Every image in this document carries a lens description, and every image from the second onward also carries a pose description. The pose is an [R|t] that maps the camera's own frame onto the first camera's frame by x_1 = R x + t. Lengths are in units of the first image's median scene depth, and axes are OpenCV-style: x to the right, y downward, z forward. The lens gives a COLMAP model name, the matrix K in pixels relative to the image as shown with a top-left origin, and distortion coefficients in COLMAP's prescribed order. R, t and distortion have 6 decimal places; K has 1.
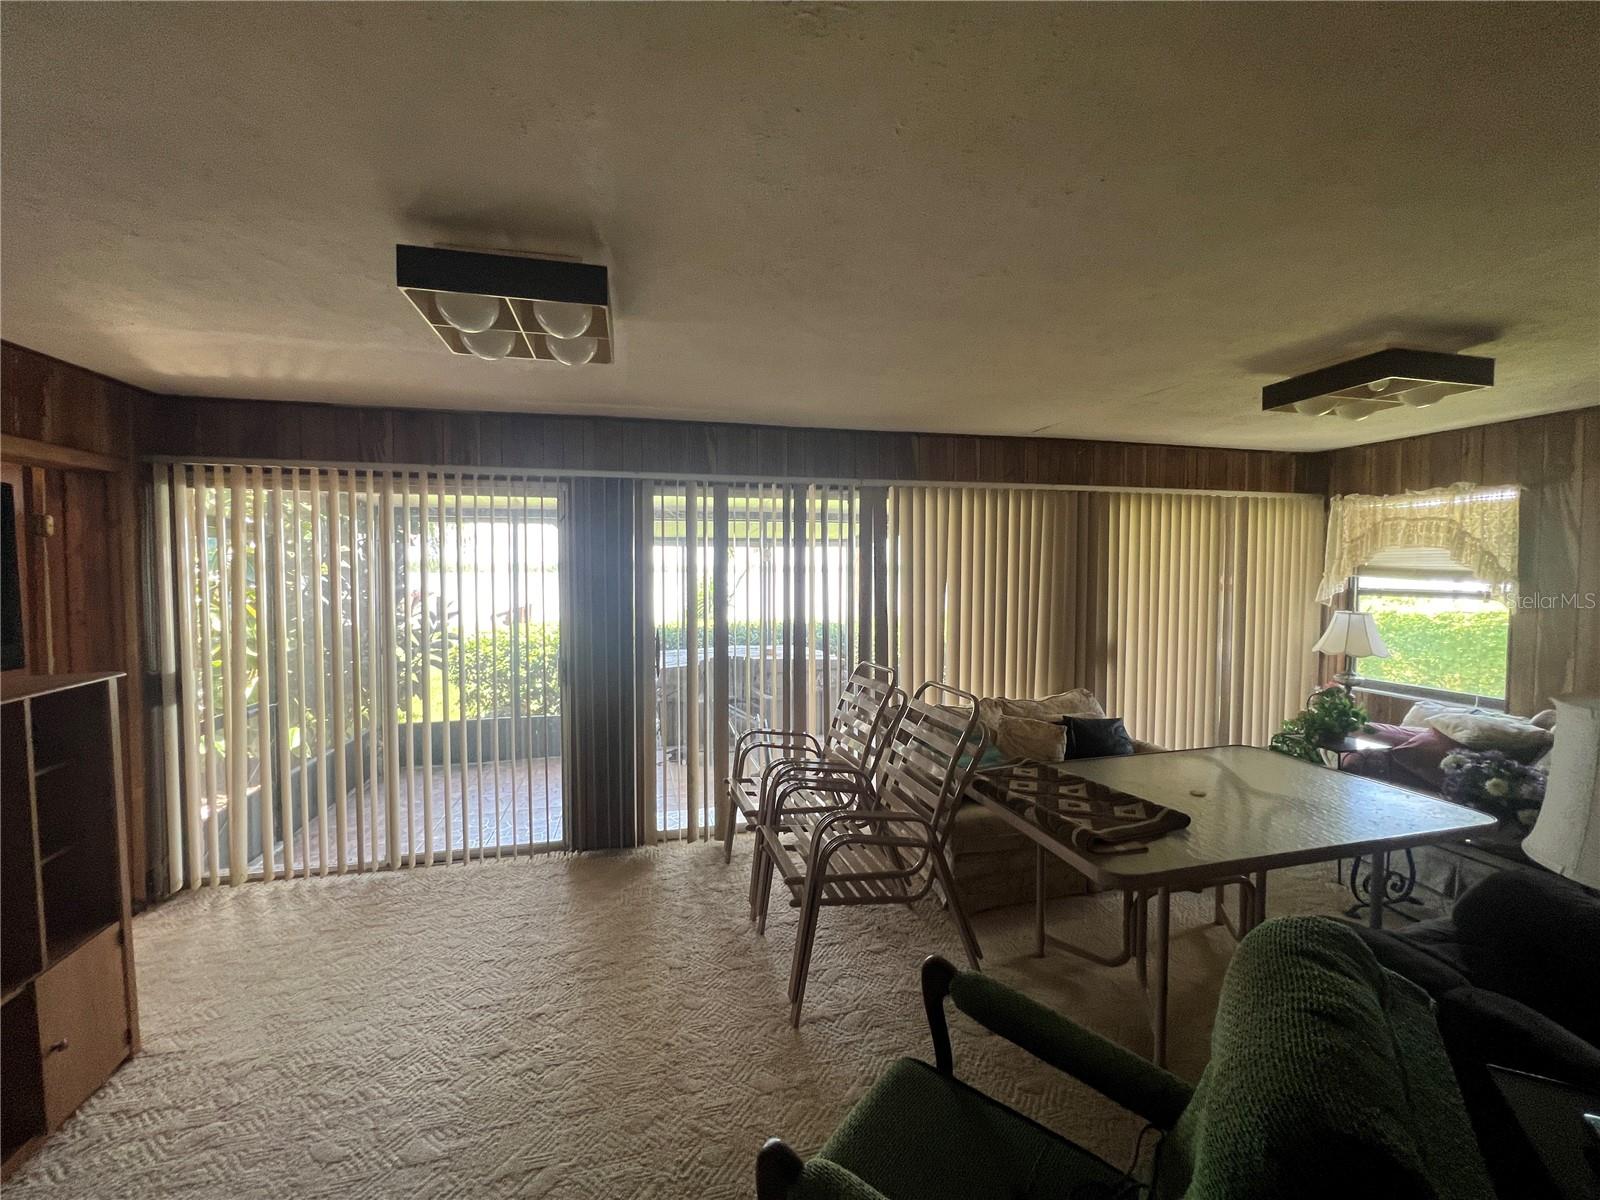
lens RADIAL K [[631.4, 0, 800.0], [0, 631.4, 600.0], [0, 0, 1]] dist [-0.017335, 0.000232]
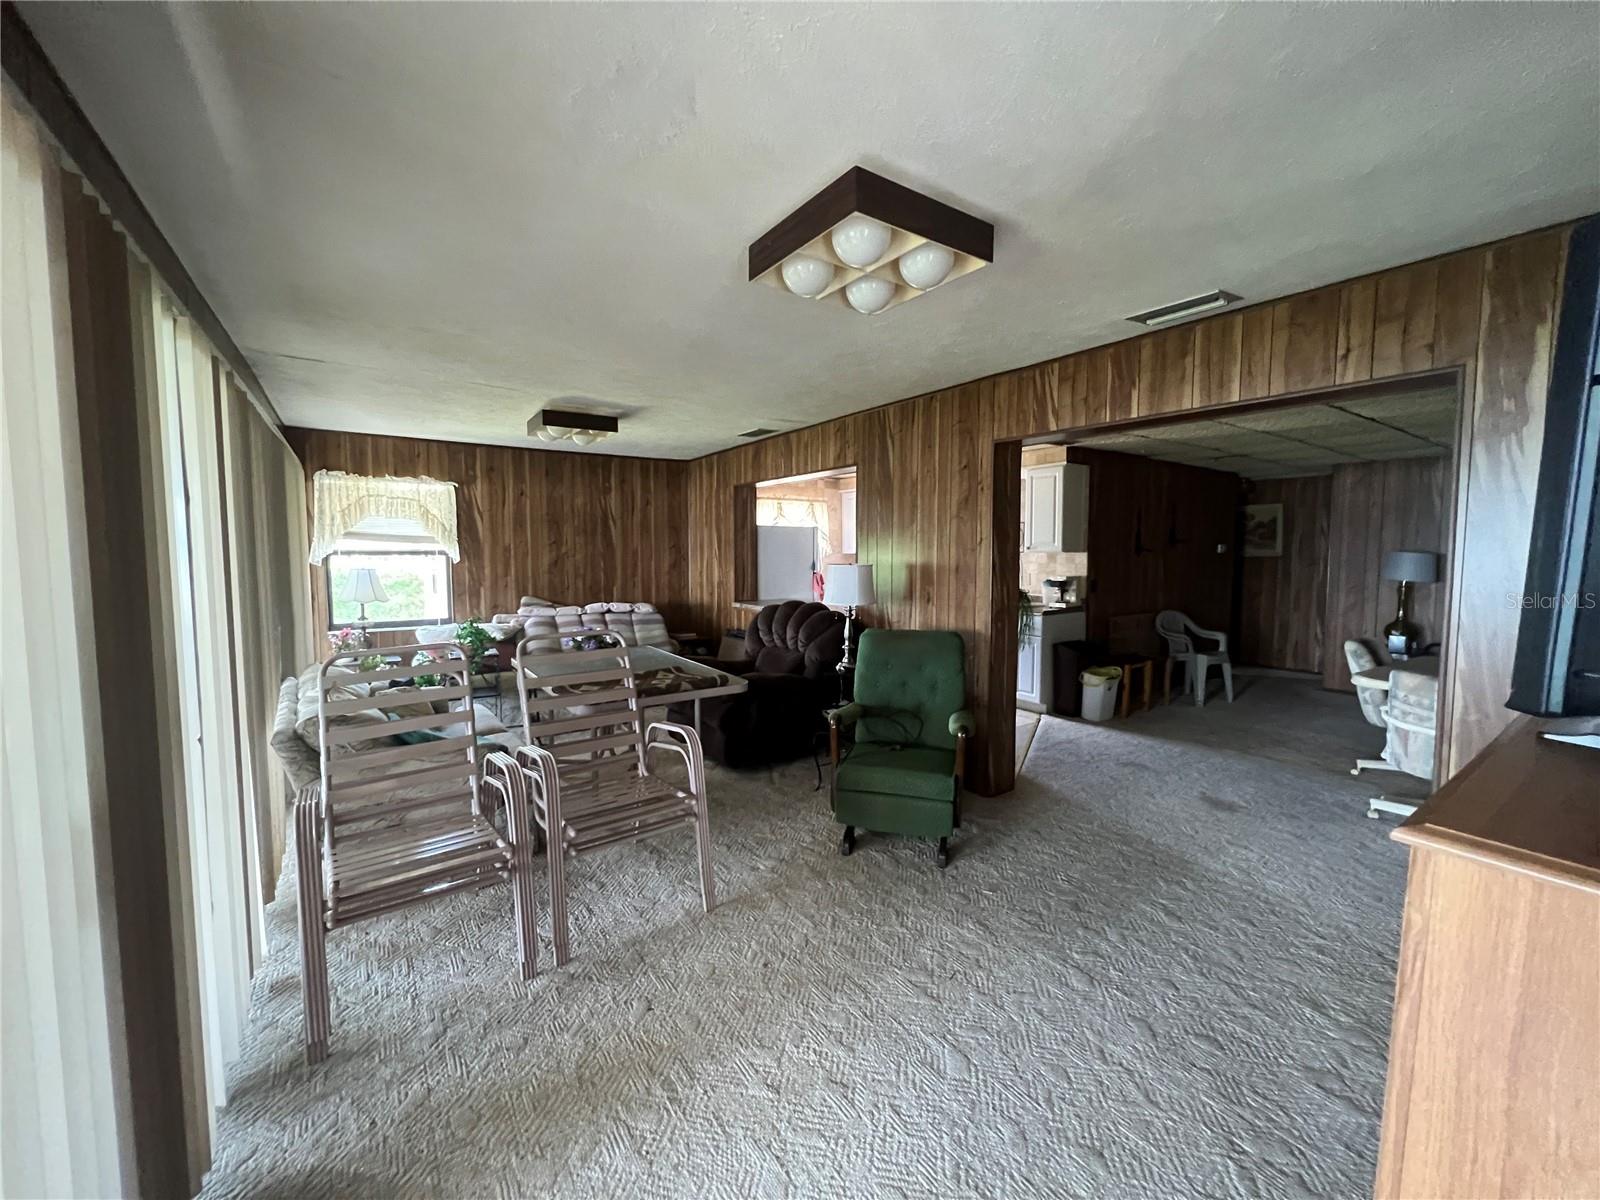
lens RADIAL K [[641.2, 0, 793.1], [0, 641.2, 593.6], [0, 0, 1]] dist [-0.000486, 0.000056]
pose [[-0.342124, -0.071494, 0.936931, -0.623473], [0.041023, 0.995014, 0.090905, -0.012798], [-0.938759, 0.069536, -0.337485, 0.658437]]
